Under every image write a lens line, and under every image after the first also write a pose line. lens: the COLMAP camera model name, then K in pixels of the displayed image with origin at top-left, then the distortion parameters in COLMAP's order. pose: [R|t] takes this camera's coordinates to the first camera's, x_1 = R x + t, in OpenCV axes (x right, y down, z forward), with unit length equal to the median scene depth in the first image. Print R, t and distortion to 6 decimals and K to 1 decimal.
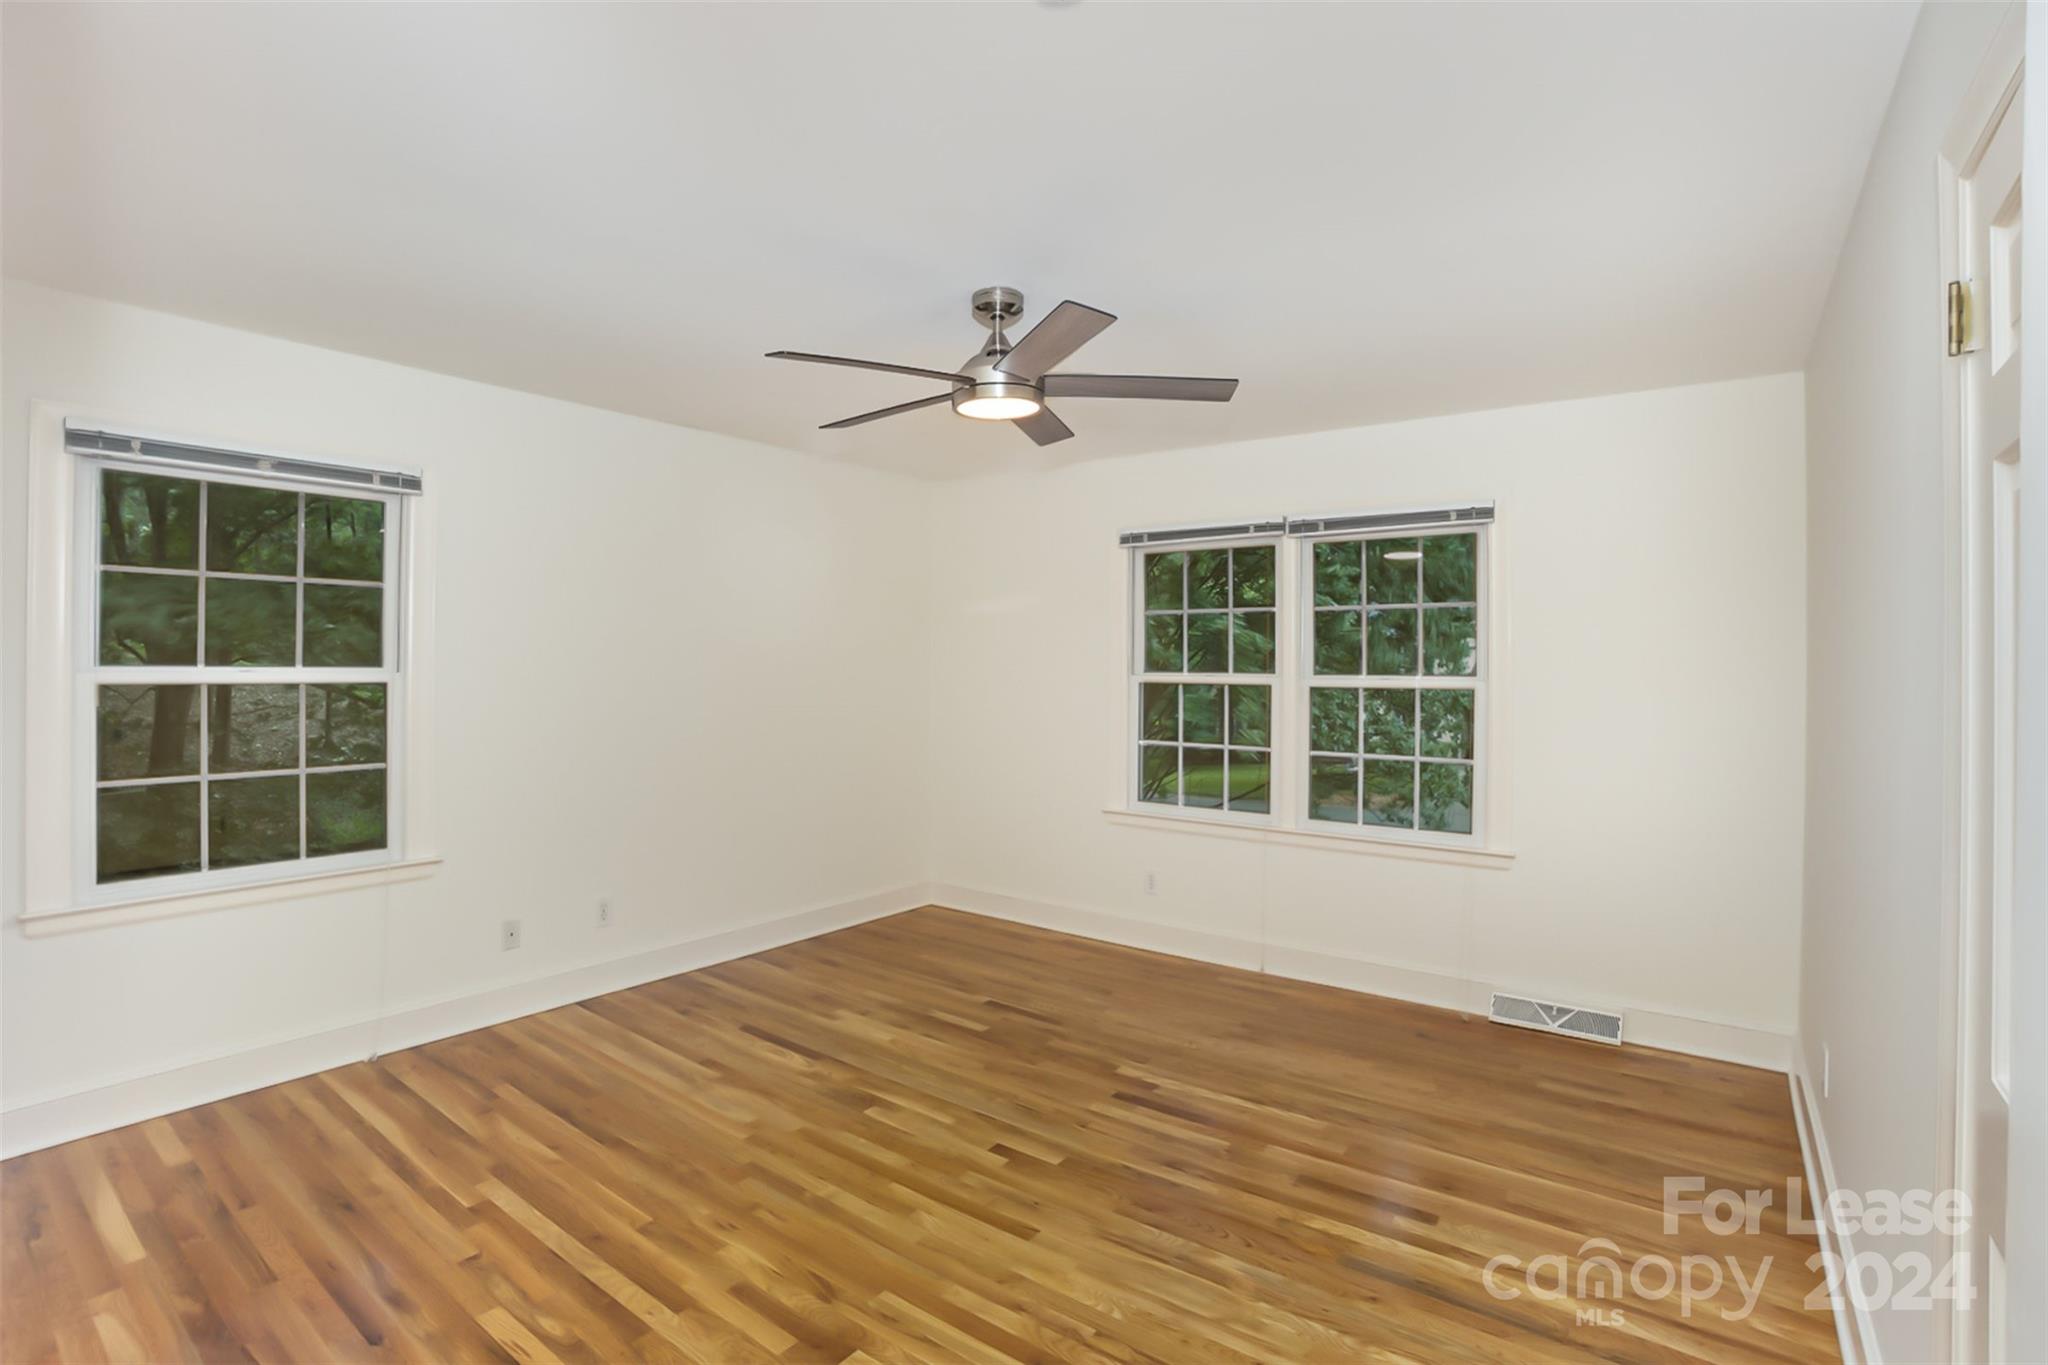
lens RADIAL K [[917.9, 0, 1022.7], [0, 917.9, 674.2], [0, 0, 1]] dist [-0.024206, 0.002305]
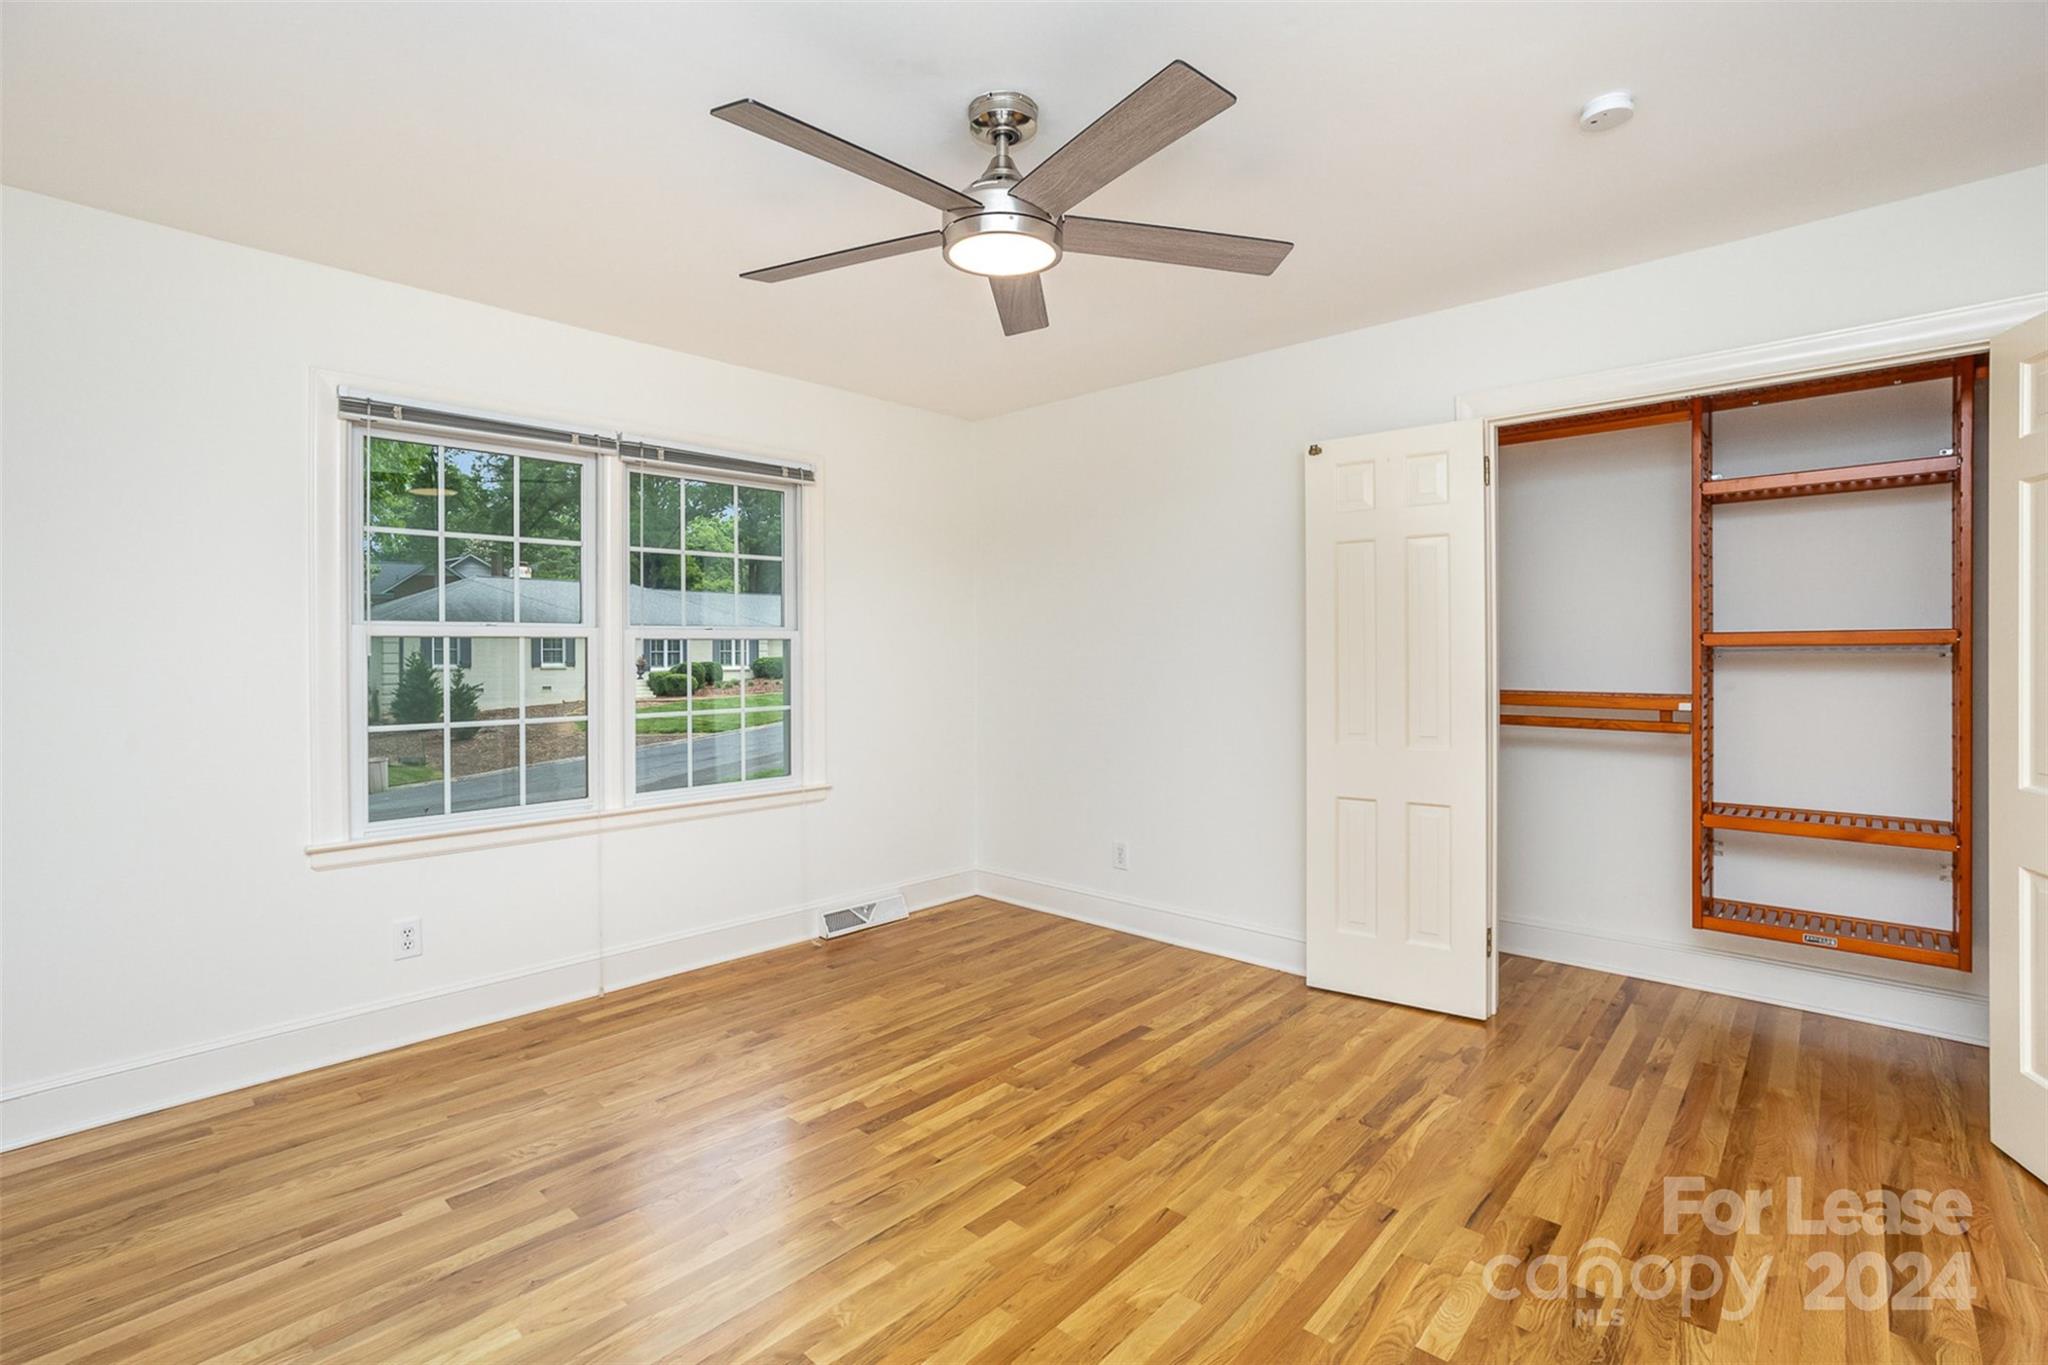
lens RADIAL K [[917.9, 0, 990.1], [0, 917.9, 647.4], [0, 0, 1]] dist [-0.024206, 0.002305]
pose [[0.148575, -0.001123, 0.988900, -0.689014], [0.005414, 0.999985, 0.000323, 0.033010], [-0.988886, 0.005306, 0.148579, 0.780530]]
